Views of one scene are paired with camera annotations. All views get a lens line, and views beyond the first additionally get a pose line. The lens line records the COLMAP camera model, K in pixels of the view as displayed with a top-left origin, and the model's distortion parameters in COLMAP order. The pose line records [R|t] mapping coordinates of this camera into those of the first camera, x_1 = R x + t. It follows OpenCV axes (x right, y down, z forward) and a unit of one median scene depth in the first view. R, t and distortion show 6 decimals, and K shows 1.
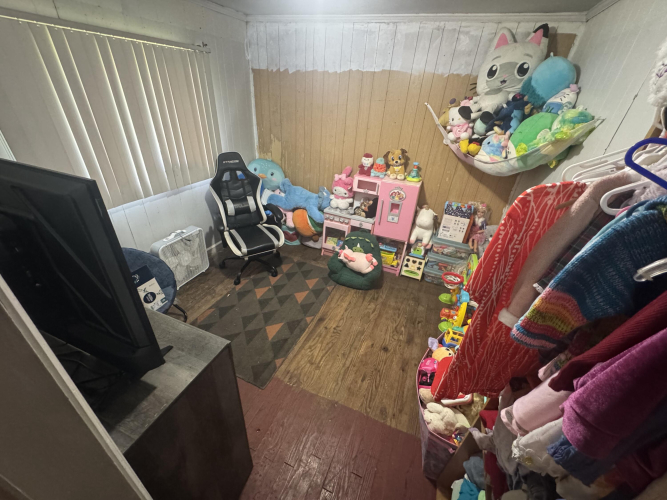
lens RADIAL K [[268.4, 0, 333.5], [0, 268.4, 250.0], [0, 0, 1]] dist [-0.001860, -0.000200]
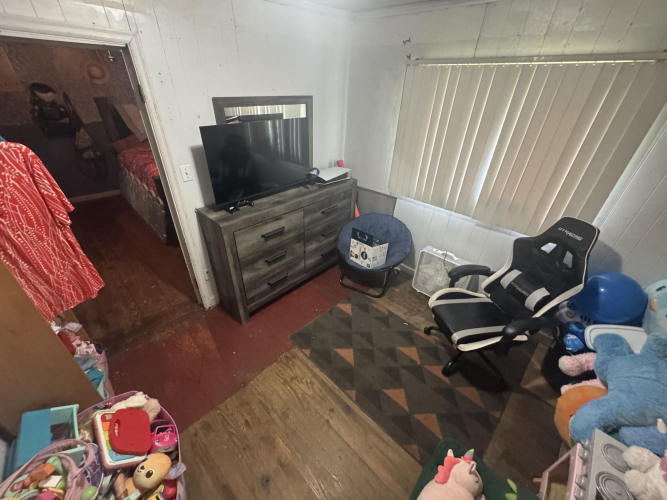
lens RADIAL K [[268.4, 0, 333.5], [0, 268.4, 250.0], [0, 0, 1]] dist [-0.001860, -0.000200]
pose [[-0.366123, 0.428487, -0.826046, 0.419010], [-0.518241, 0.643398, 0.563440, -0.450679], [0.772903, 0.634380, -0.013503, 0.742192]]
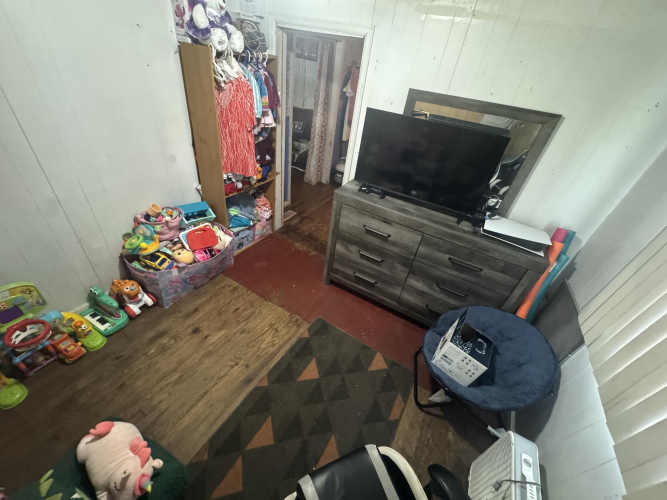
lens RADIAL K [[268.4, 0, 333.5], [0, 268.4, 250.0], [0, 0, 1]] dist [-0.001860, -0.000200]
pose [[-0.971662, -0.236366, -0.002069, -0.203052], [-0.098406, 0.396543, 0.912727, -0.635835], [-0.214917, 0.887065, -0.408565, 0.988660]]
